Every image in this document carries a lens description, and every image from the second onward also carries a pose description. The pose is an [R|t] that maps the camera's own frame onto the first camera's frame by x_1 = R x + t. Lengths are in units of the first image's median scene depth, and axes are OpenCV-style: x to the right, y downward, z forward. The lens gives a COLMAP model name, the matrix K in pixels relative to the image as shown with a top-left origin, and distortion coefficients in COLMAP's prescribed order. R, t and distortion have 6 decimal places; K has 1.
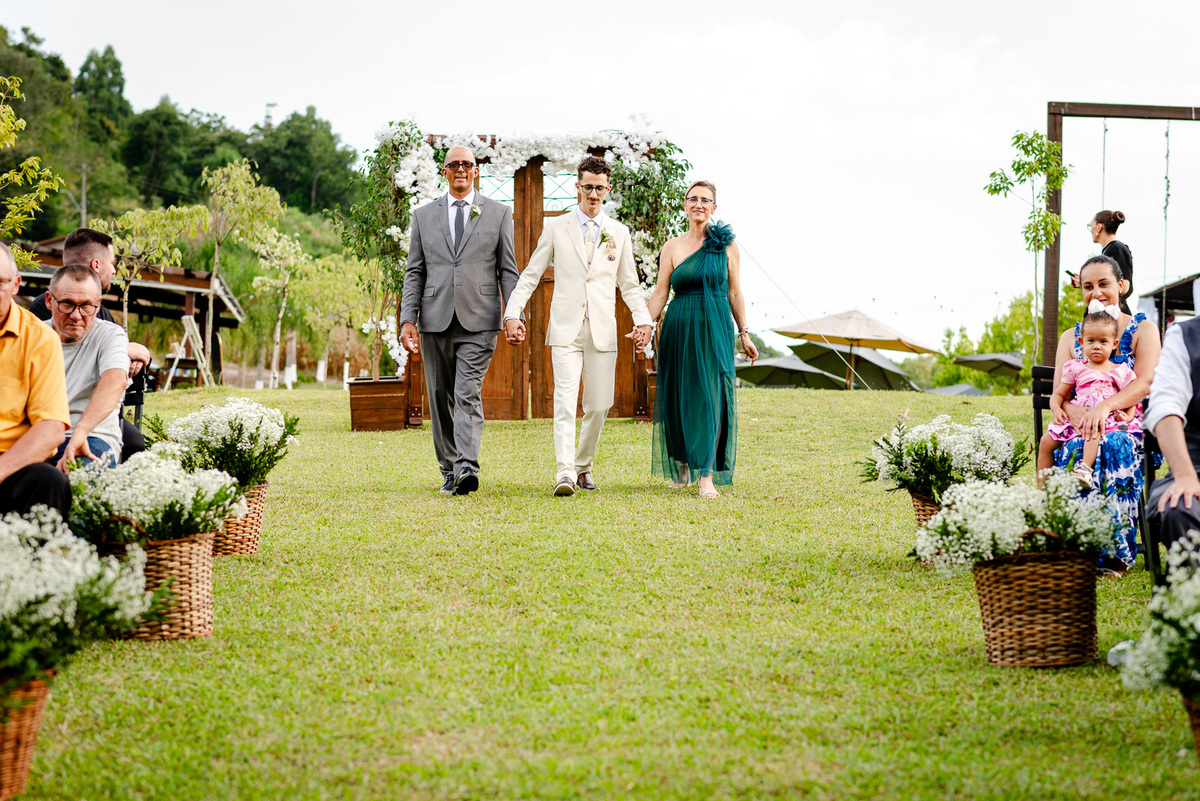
lens RADIAL K [[3051.2, 0, 600.0], [0, 3051.2, 400.5], [0, 0, 1]] dist [0.043315, -0.556207]
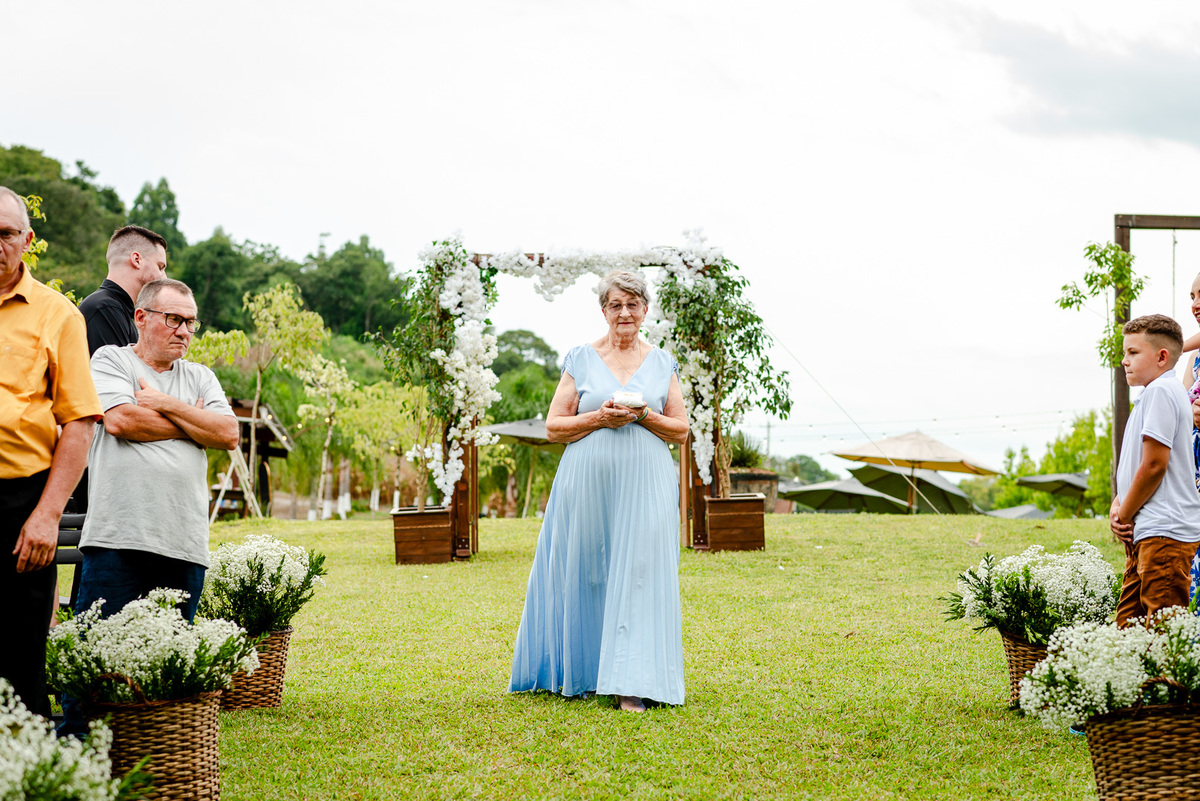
lens RADIAL K [[3051.2, 0, 600.0], [0, 3051.2, 400.5], [0, 0, 1]] dist [0.043315, -0.556207]
pose [[0.999760, -0.012601, -0.017923, 0.000110], [0.011855, 0.999083, -0.041149, -0.001165], [0.018425, 0.040926, 0.998992, 0.045878]]
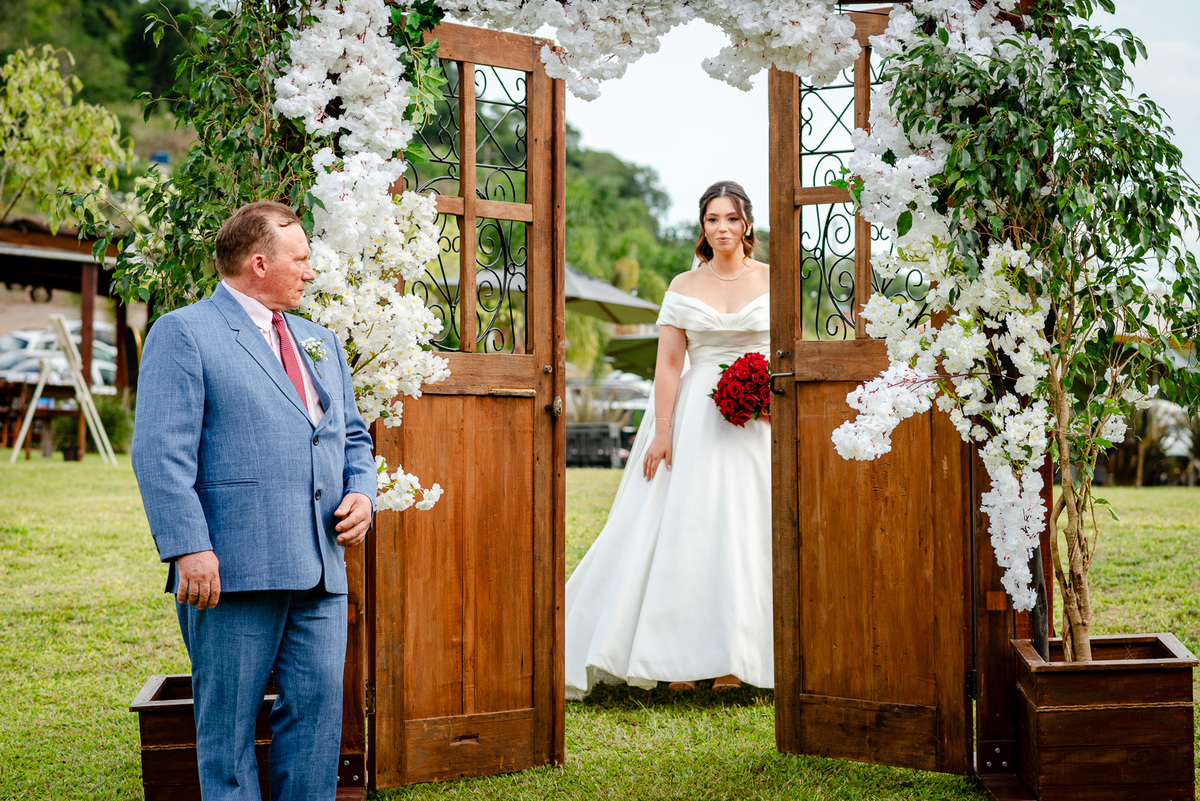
lens RADIAL K [[3503.9, 0, 705.7], [0, 3503.9, 428.6], [0, 0, 1]] dist [0.047575, -0.100135]
pose [[0.999951, -0.009215, 0.003490, -0.020863], [0.009113, 0.999560, 0.028210, -0.045923], [-0.003749, -0.028177, 0.999596, 0.607892]]
